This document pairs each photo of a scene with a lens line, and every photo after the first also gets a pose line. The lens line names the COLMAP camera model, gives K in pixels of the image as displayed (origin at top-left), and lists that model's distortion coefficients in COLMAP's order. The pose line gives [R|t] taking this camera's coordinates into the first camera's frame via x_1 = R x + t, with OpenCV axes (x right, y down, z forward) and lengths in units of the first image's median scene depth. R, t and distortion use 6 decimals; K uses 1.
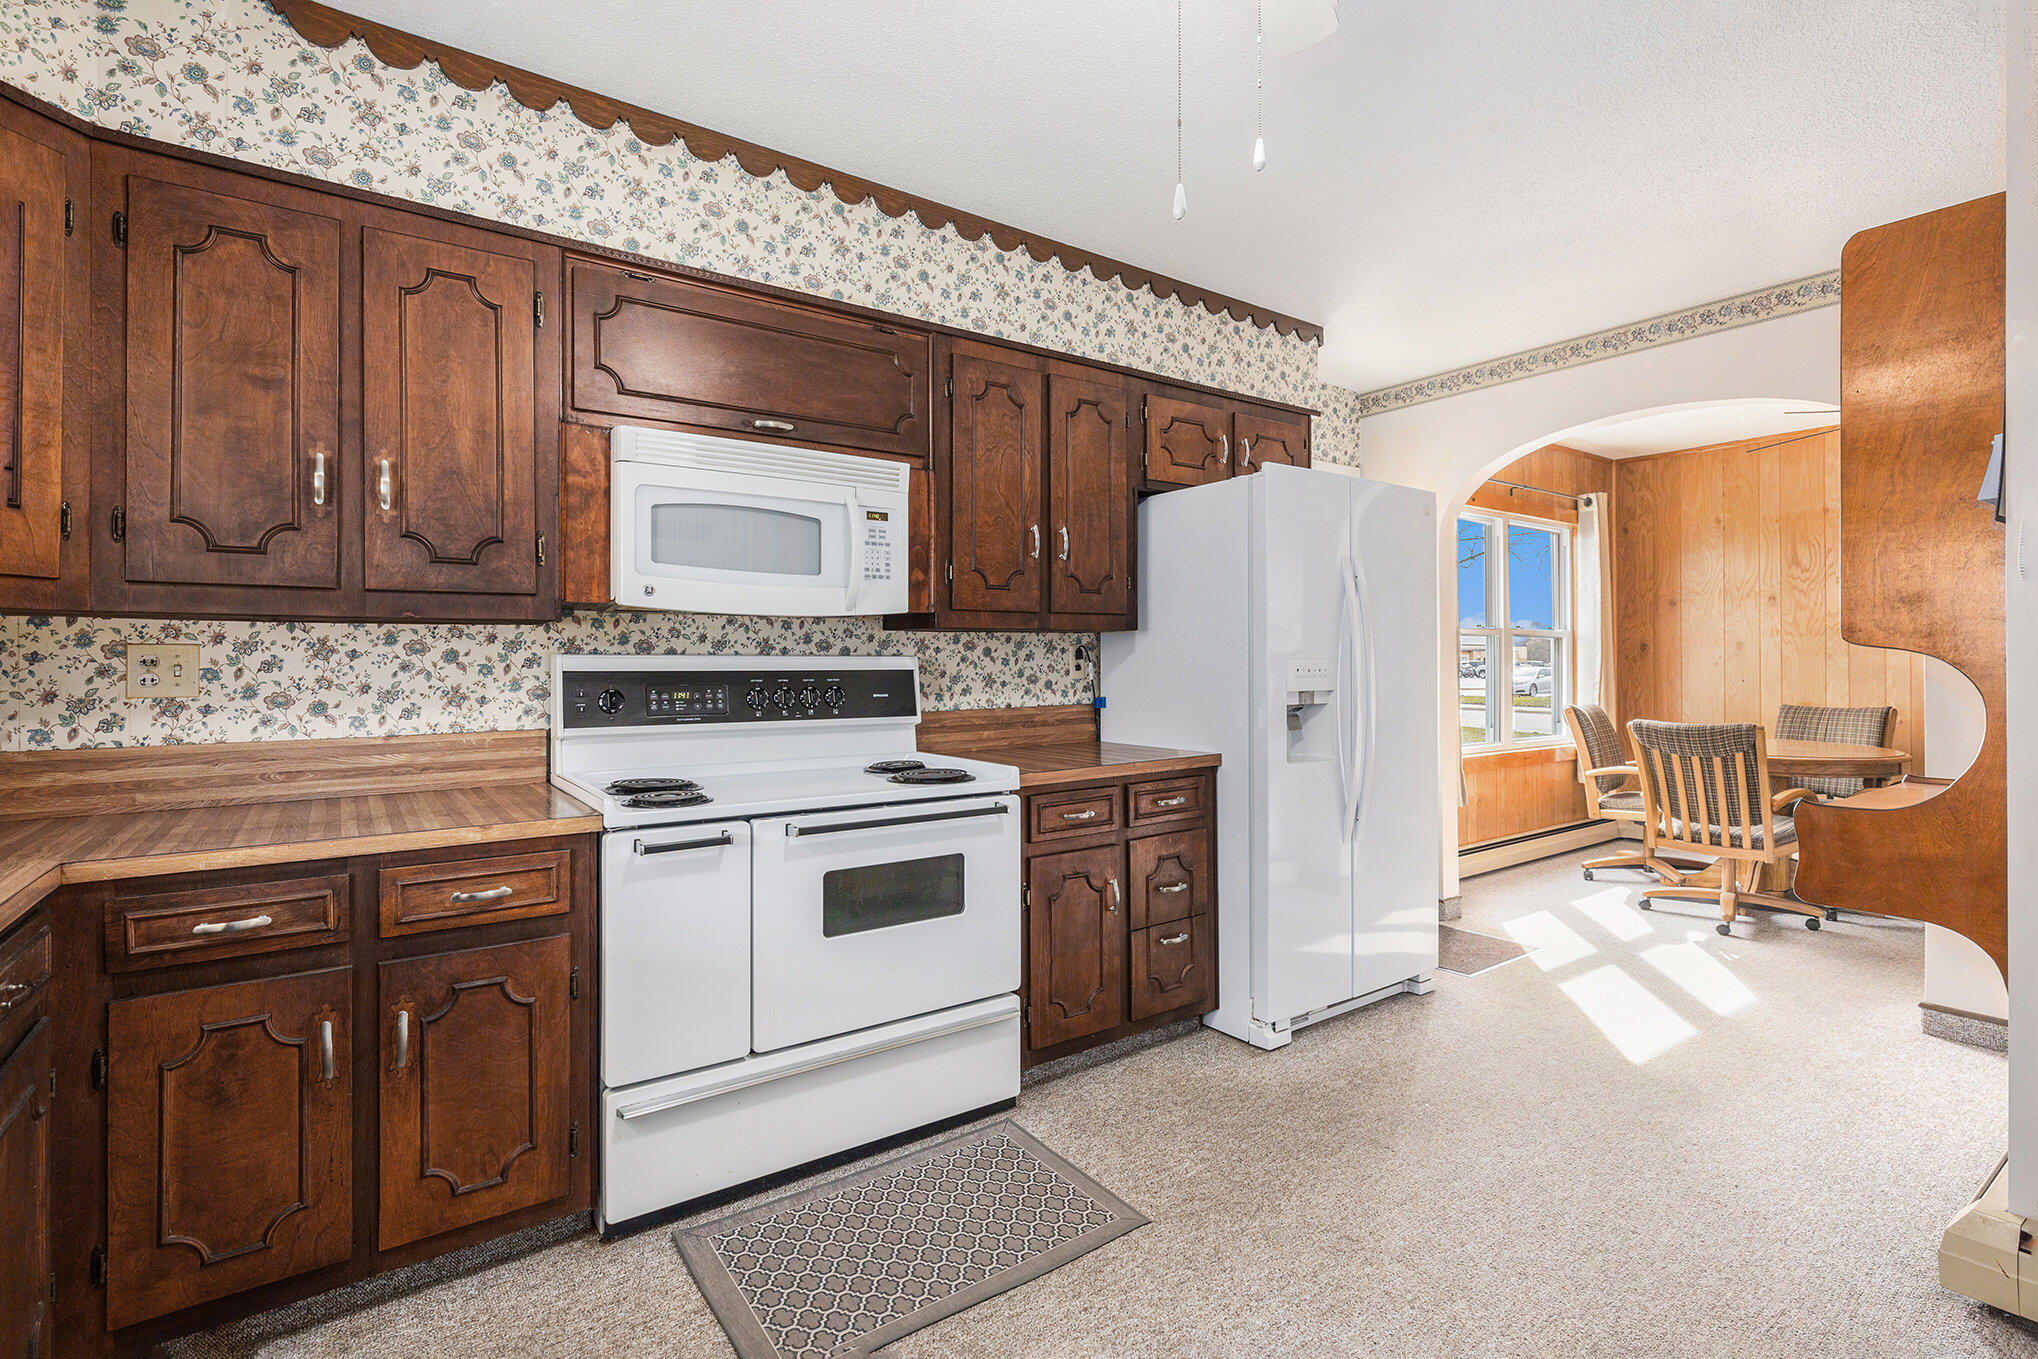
lens RADIAL K [[937.2, 0, 1021.0], [0, 937.2, 651.1], [0, 0, 1]] dist [-0.017072, -0.000090]
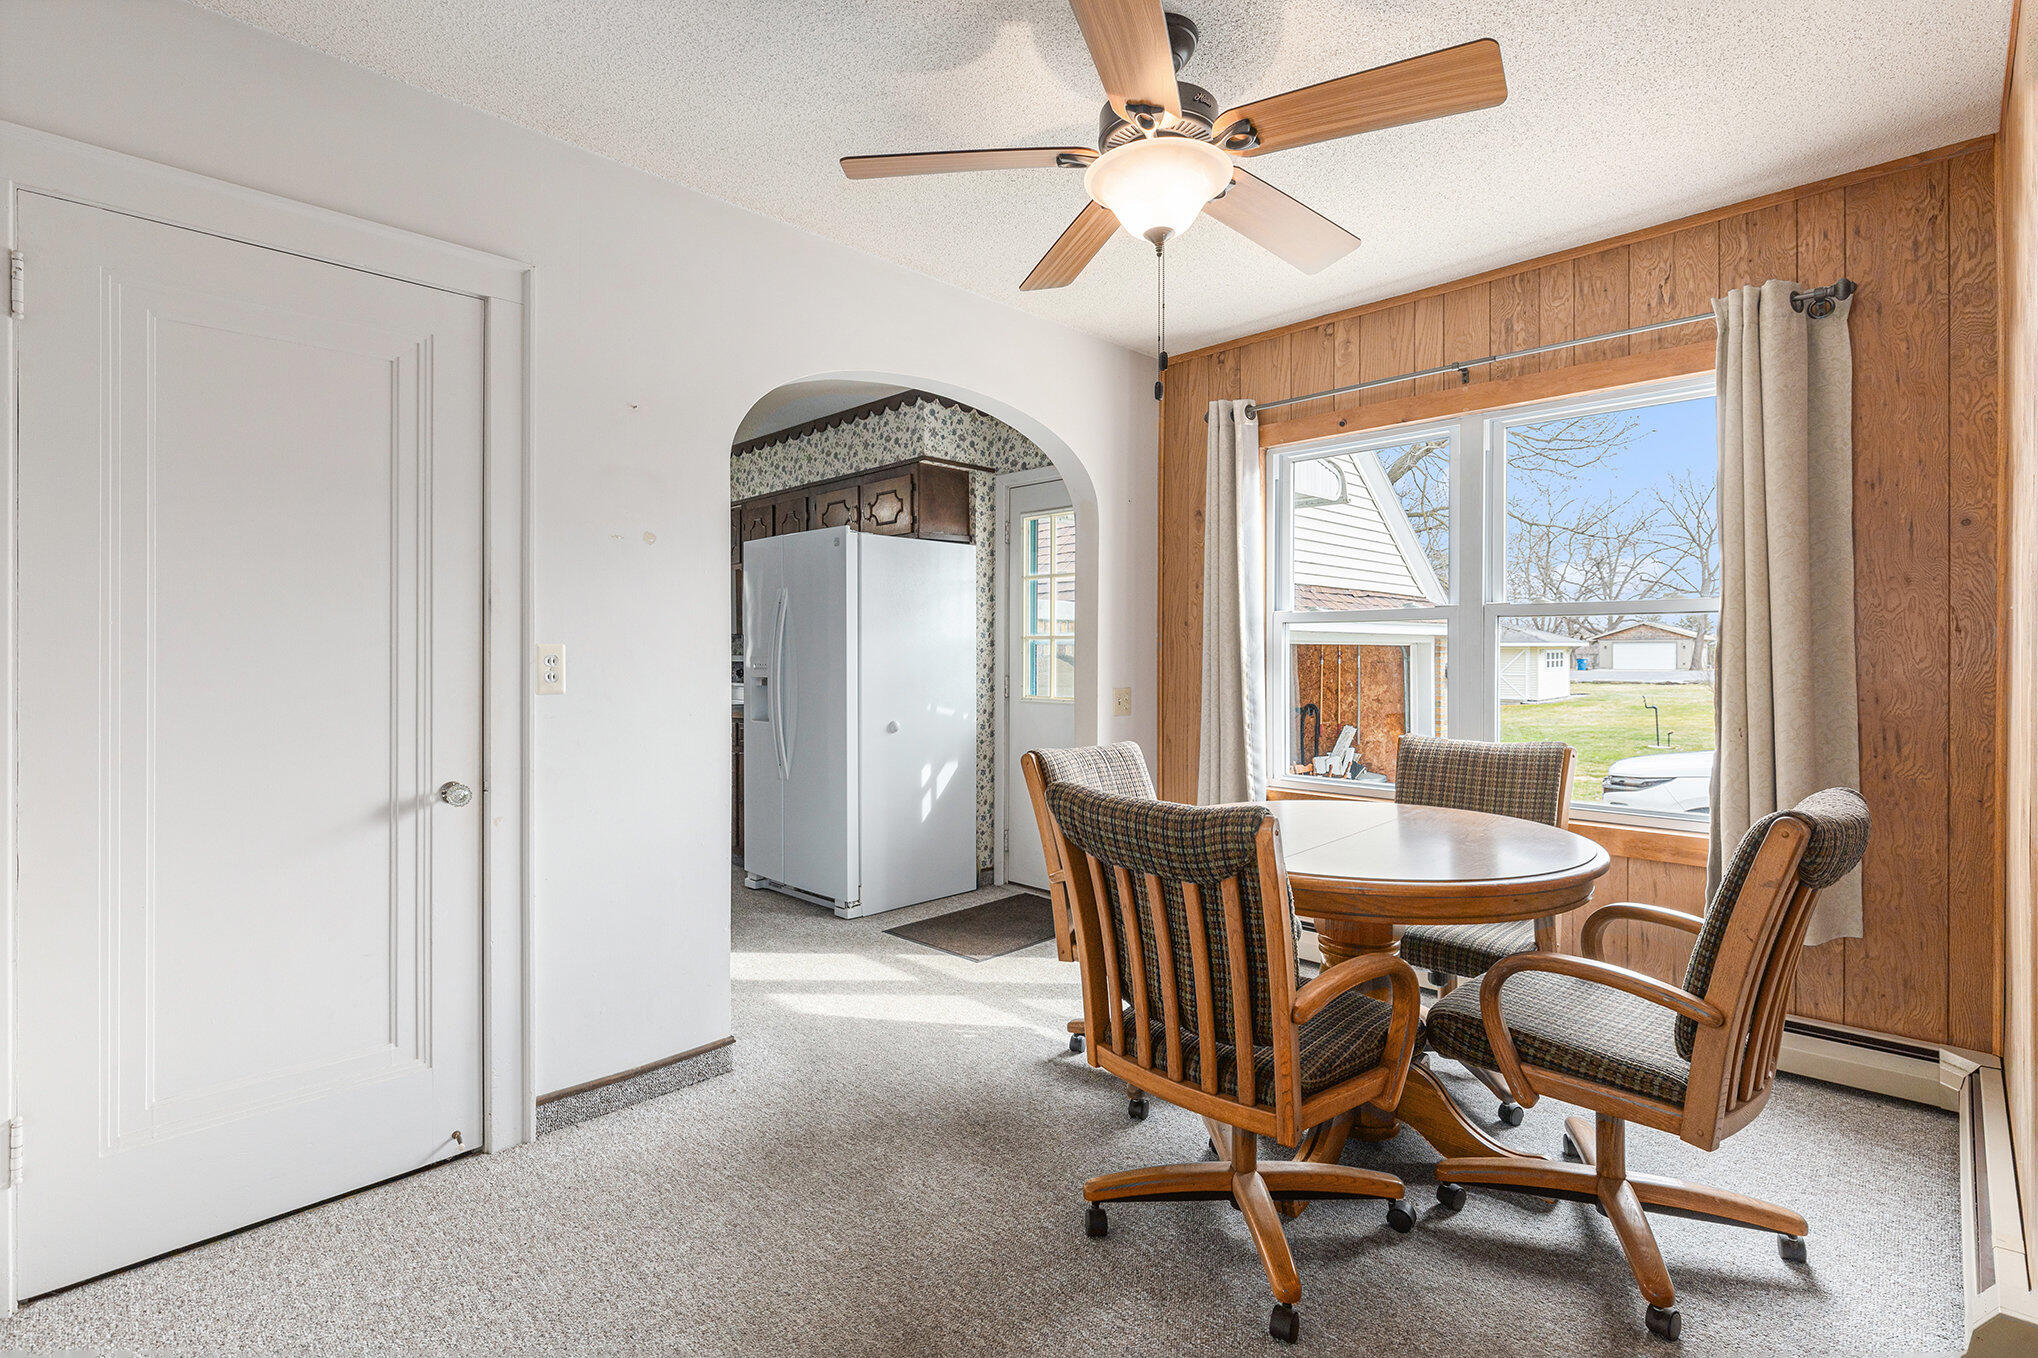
lens RADIAL K [[937.2, 0, 1021.0], [0, 937.2, 650.6], [0, 0, 1]] dist [-0.017072, -0.000090]
pose [[0.163214, 0.005470, -0.986576, 1.922232], [0.007218, 0.999951, 0.006738, -0.008737], [0.986564, -0.008221, 0.163167, 1.140841]]
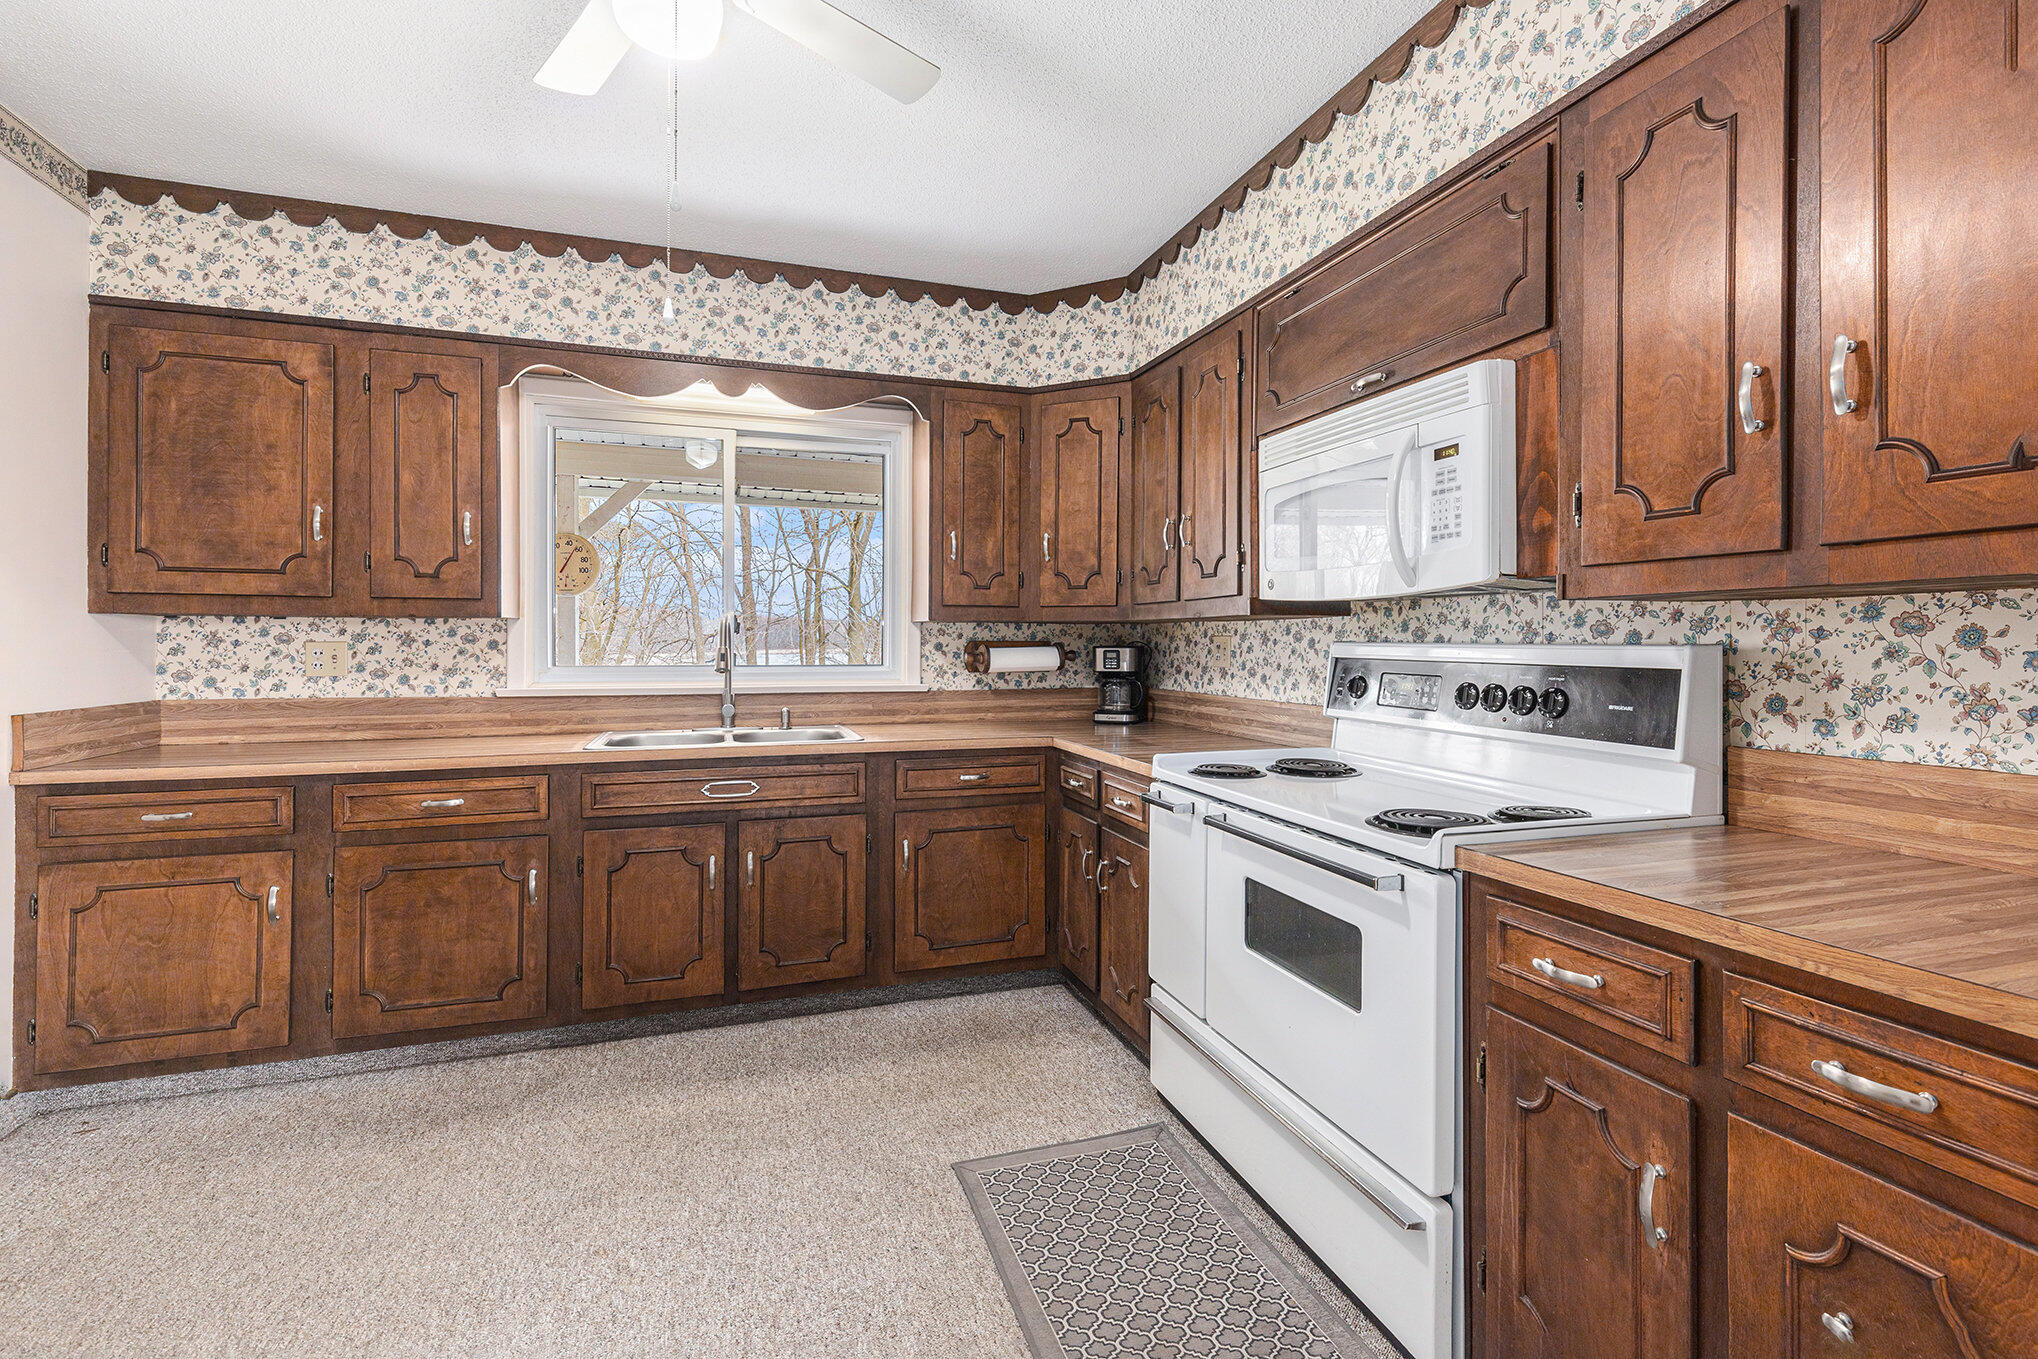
lens RADIAL K [[918.6, 0, 1013.5], [0, 918.6, 640.7], [0, 0, 1]] dist [-0.000690, -0.000249]
pose [[-0.298253, 0.005401, -0.954472, 0.517755], [0.013454, 0.999908, 0.001454, -0.004055], [0.954392, -0.012408, -0.298298, 0.737275]]
